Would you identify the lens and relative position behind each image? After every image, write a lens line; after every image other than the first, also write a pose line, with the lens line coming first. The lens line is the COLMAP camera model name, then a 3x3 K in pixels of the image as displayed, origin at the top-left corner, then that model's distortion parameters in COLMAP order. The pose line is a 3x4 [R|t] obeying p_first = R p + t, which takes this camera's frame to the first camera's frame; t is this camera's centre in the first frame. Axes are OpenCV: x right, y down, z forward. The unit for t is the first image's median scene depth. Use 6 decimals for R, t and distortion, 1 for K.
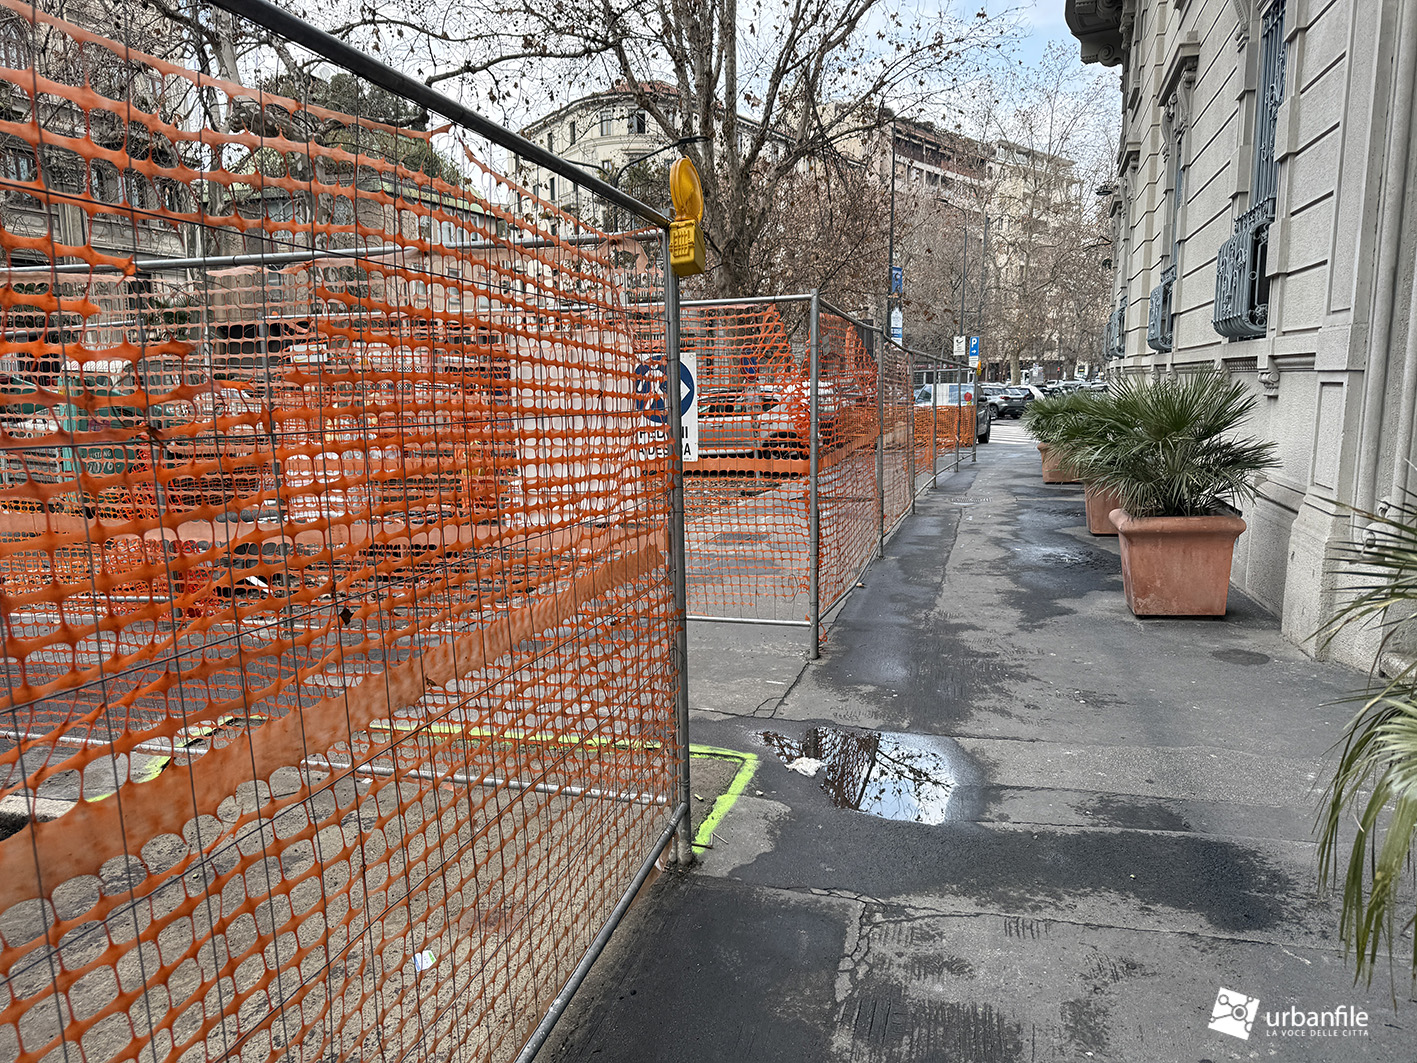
lens RADIAL K [[1040.3, 0, 708.5], [0, 1040.3, 531.5], [0, 0, 1]] dist [-0.004251, -0.004725]
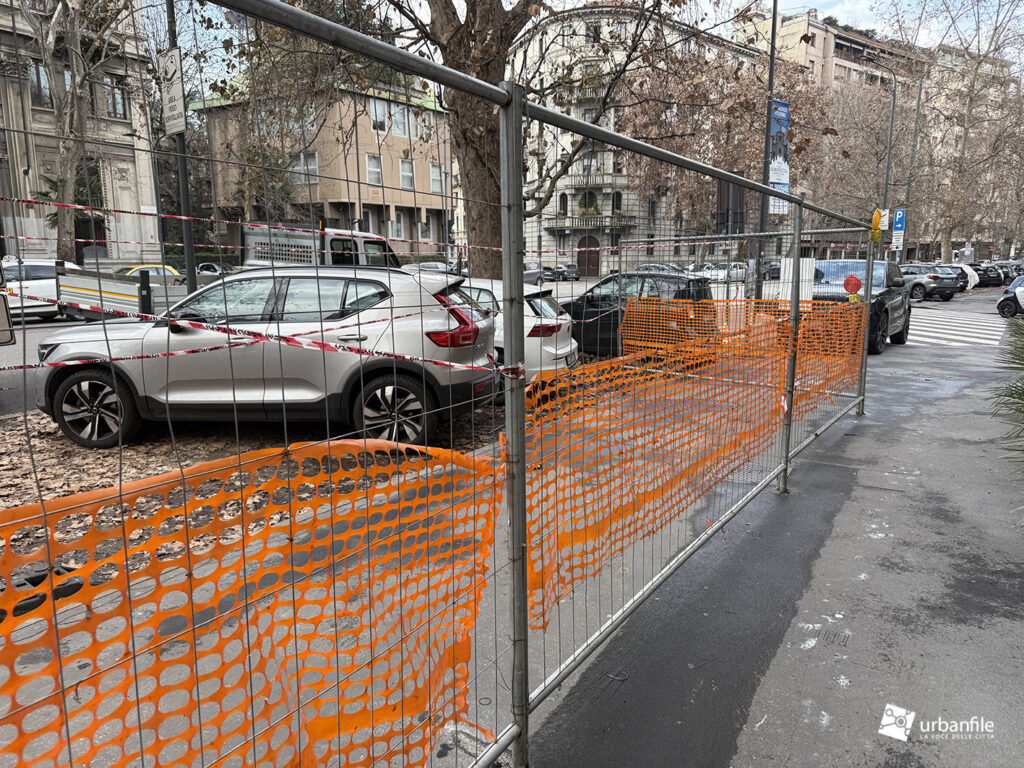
lens RADIAL K [[751.8, 0, 512.0], [0, 751.8, 384.0], [0, 0, 1]] dist [-0.004251, -0.004725]
pose [[0.973328, 0.041453, -0.225643, 0.059743], [-0.036933, 0.999024, 0.024218, -0.028877], [0.226426, -0.015239, 0.973909, 0.211568]]
